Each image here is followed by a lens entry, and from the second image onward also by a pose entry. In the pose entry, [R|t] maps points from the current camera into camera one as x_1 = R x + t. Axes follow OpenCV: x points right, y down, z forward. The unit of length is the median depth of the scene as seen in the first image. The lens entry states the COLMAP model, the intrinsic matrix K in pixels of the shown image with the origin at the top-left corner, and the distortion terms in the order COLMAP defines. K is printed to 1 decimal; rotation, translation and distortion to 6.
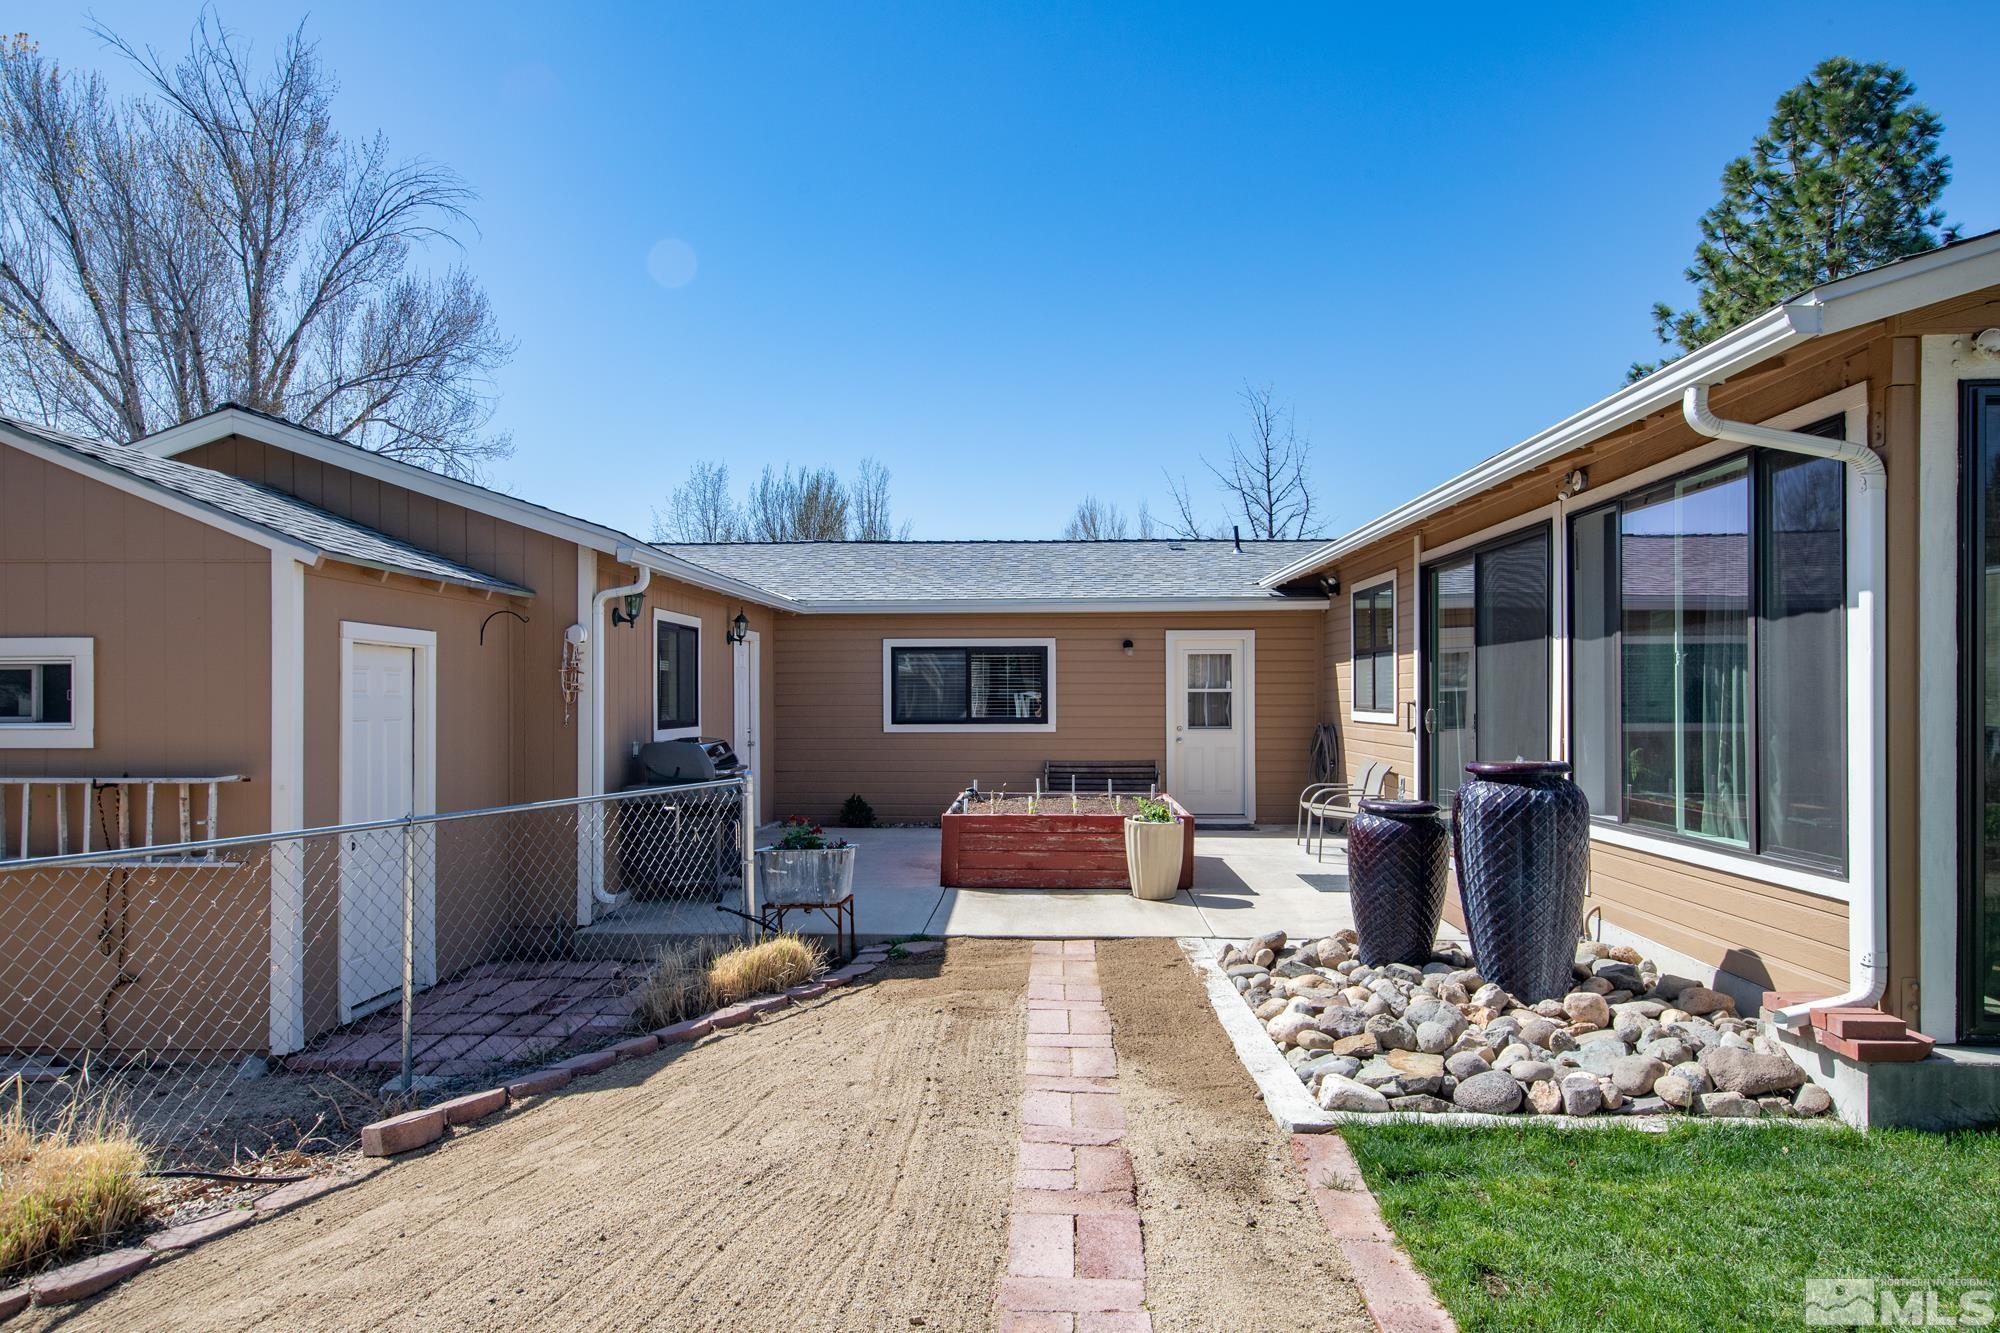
lens RADIAL K [[1263.2, 0, 1006.6], [0, 1263.2, 675.0], [0, 0, 1]] dist [0.029389, -0.002662]
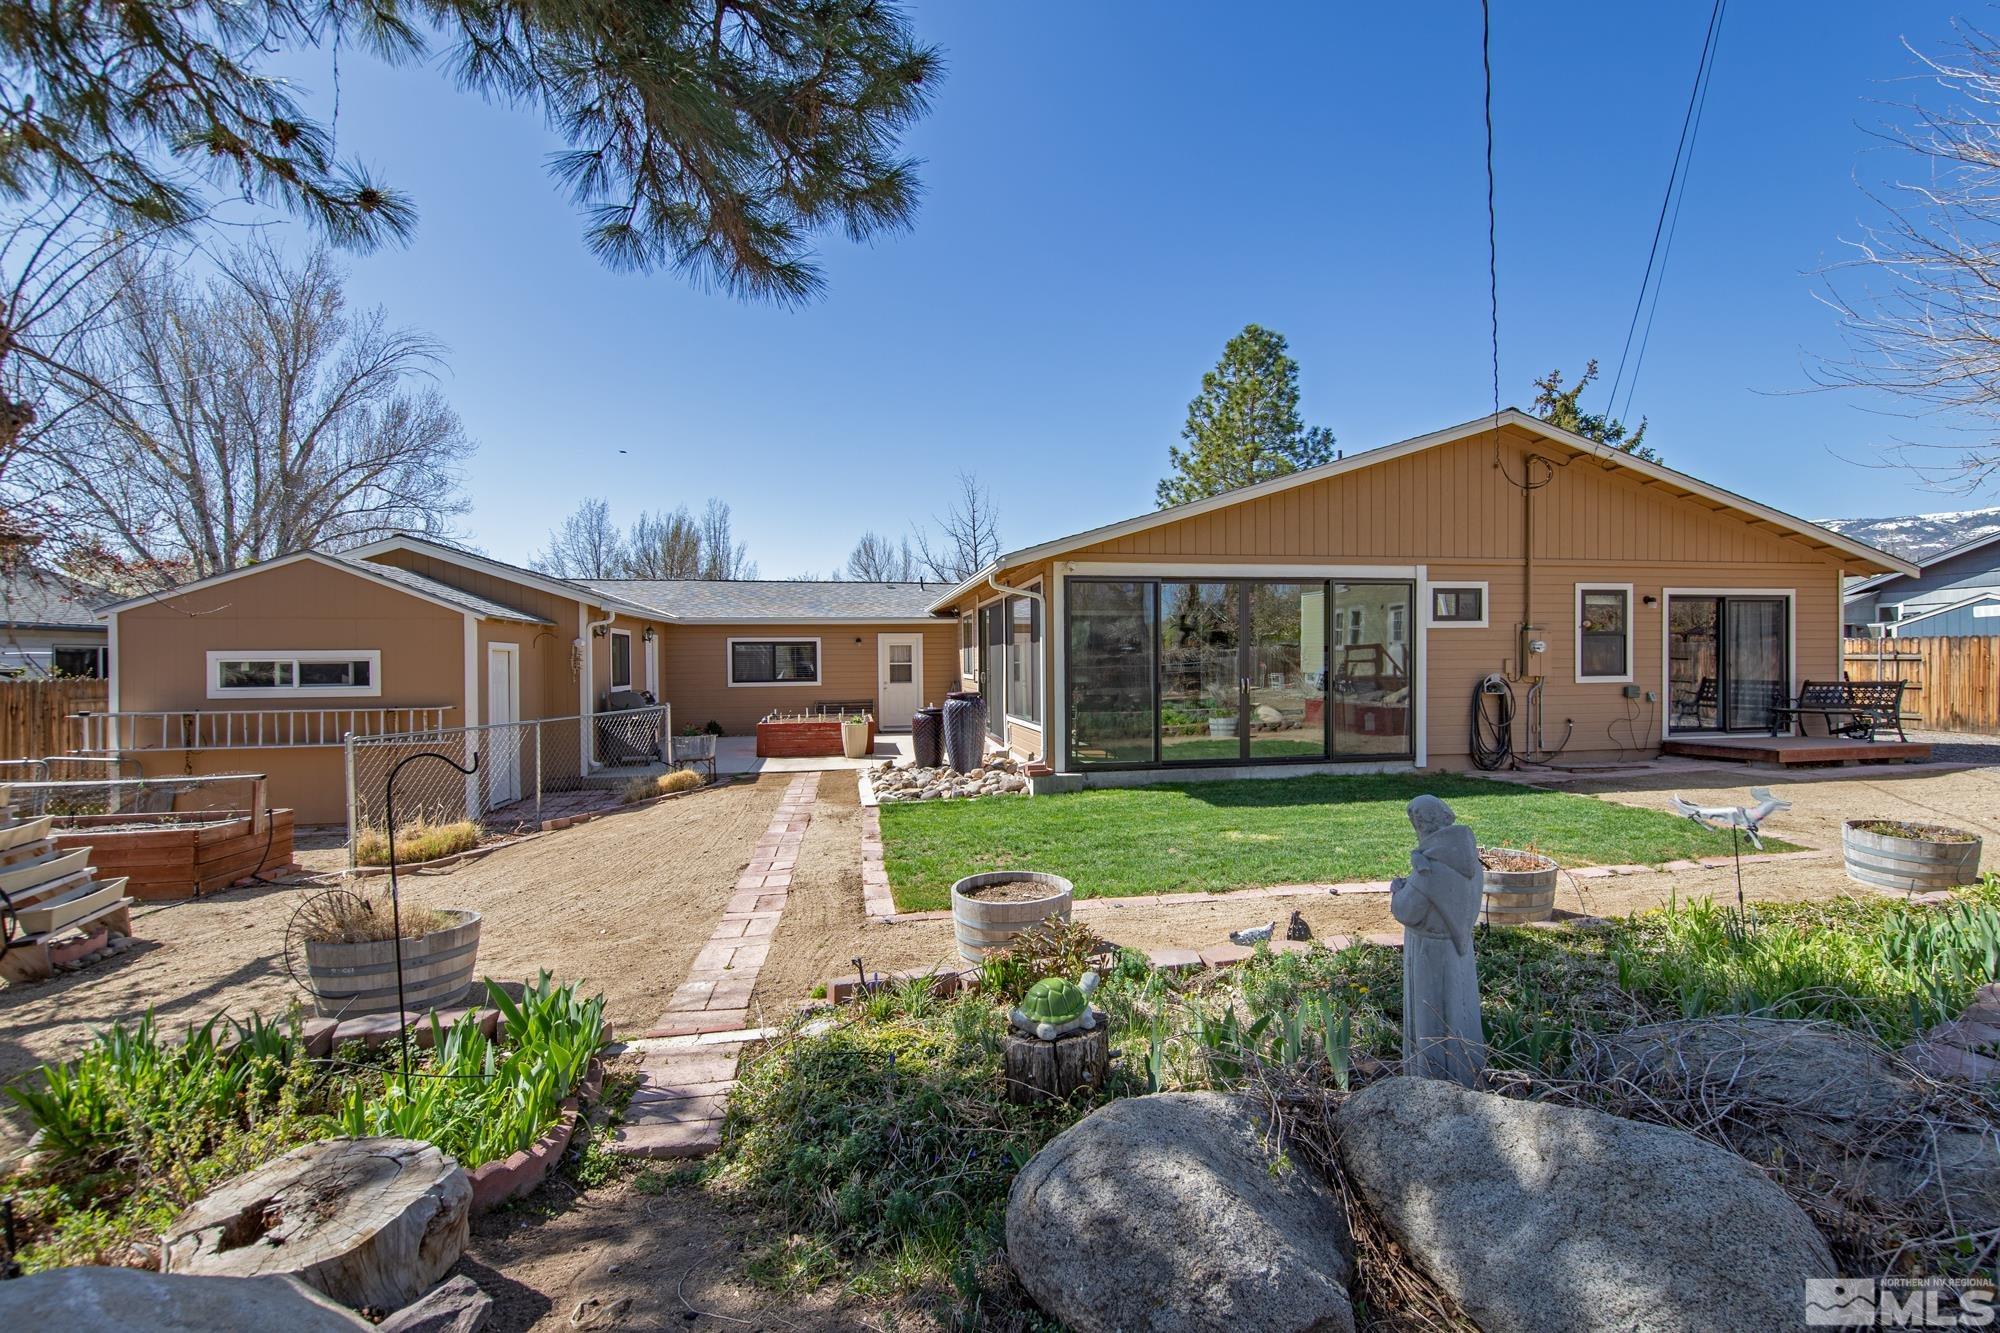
lens RADIAL K [[878.8, 0, 1028.5], [0, 878.8, 664.2], [0, 0, 1]] dist [0.010048, -0.001168]
pose [[0.972838, -0.008212, 0.231341, 0.039492], [0.003648, 0.999790, 0.020150, -0.015013], [-0.231458, -0.018759, 0.972664, -0.421819]]
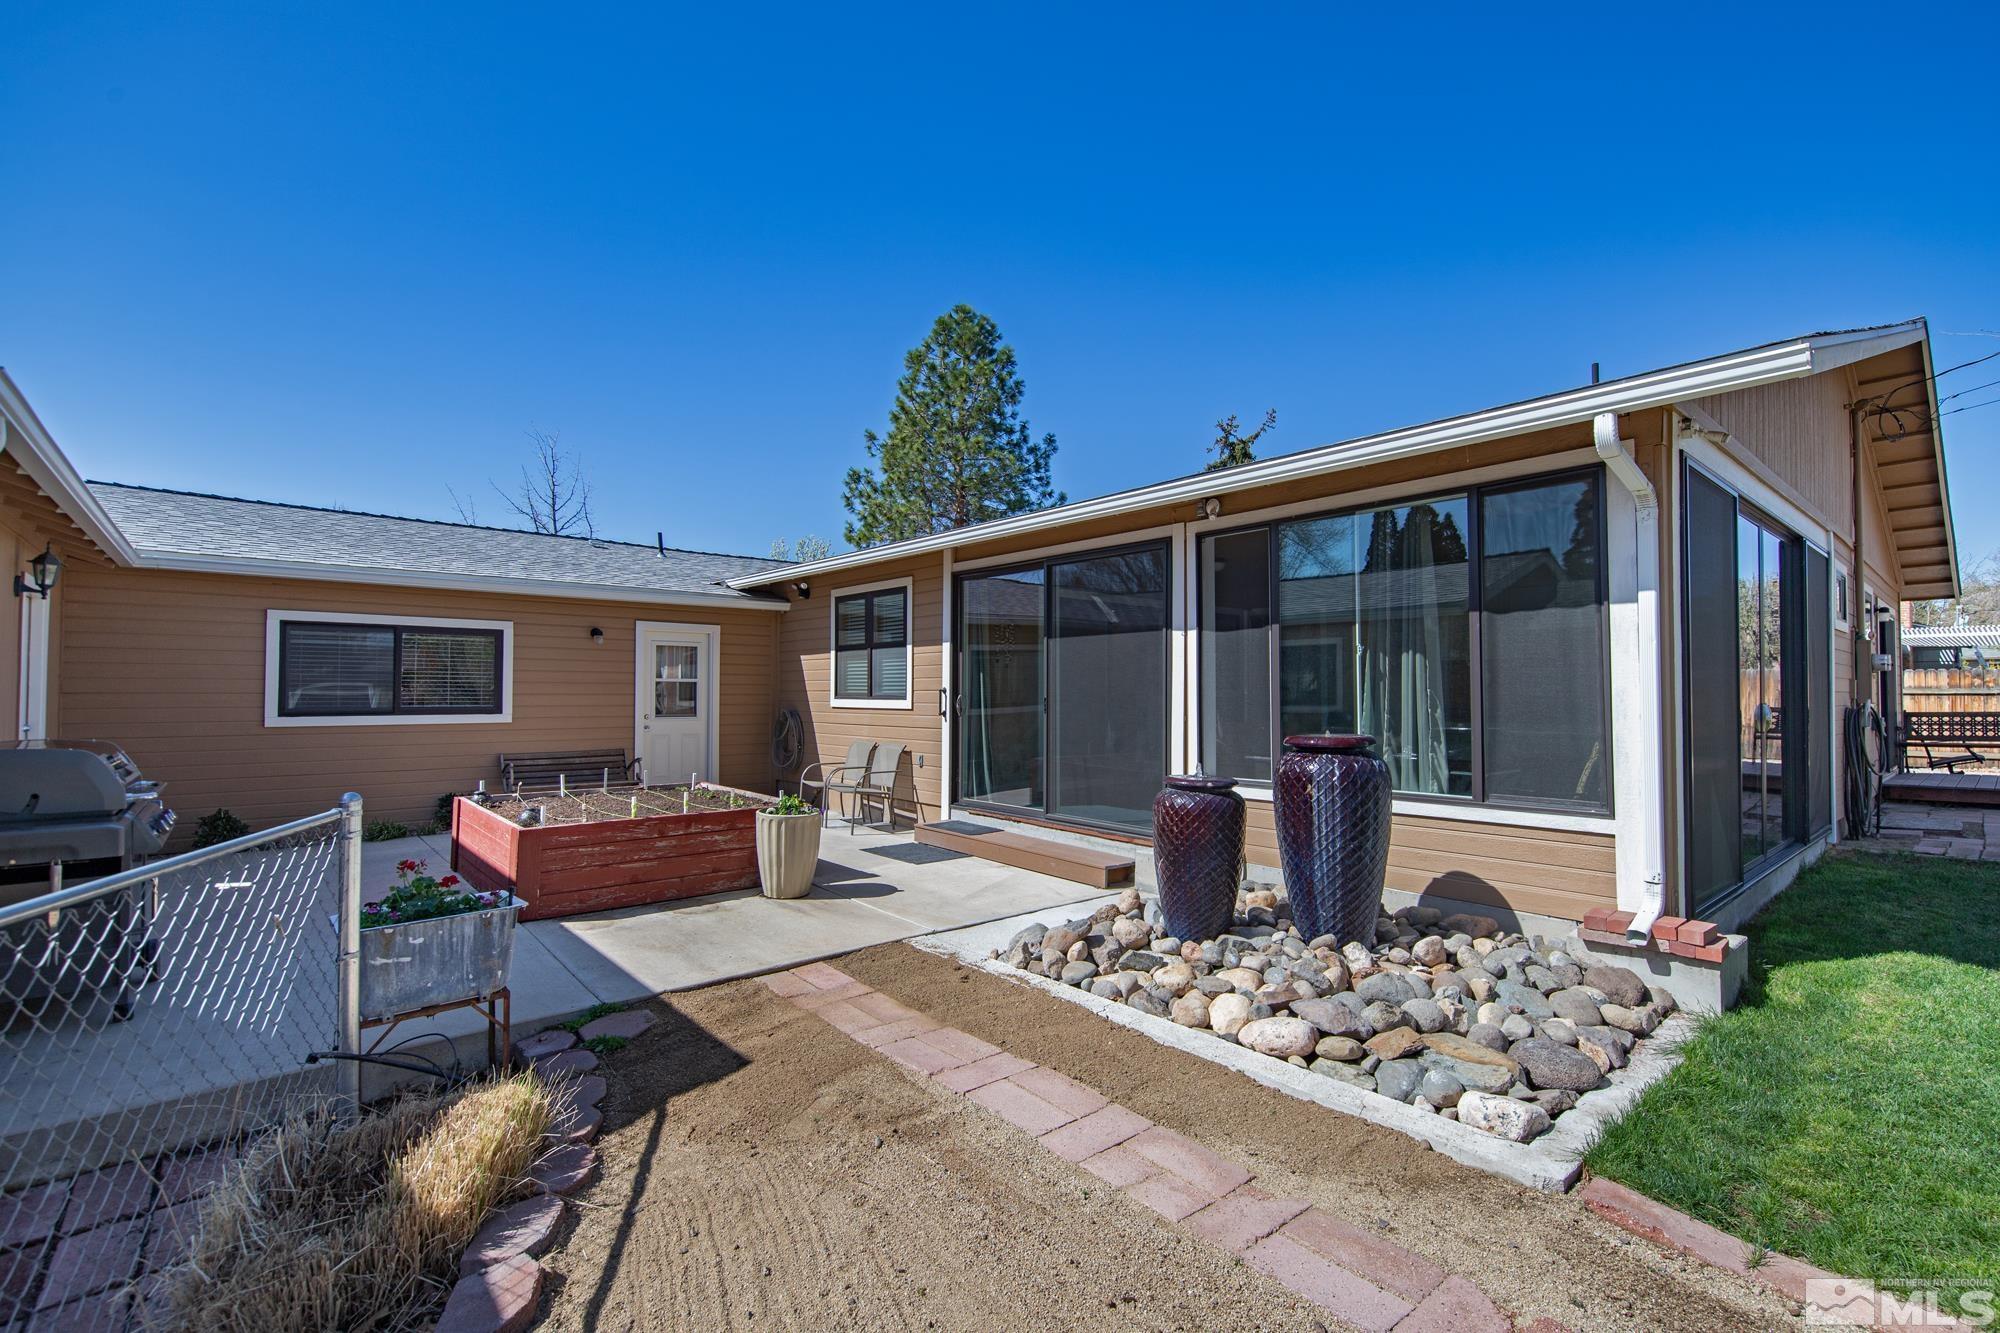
lens RADIAL K [[878.8, 0, 1029.1], [0, 878.8, 670.8], [0, 0, 1]] dist [0.010048, -0.001168]
pose [[0.717908, 0.022288, 0.695781, -0.151050], [-0.015174, 0.999751, -0.016368, 0.012785], [-0.695972, 0.001193, 0.718068, 0.289868]]
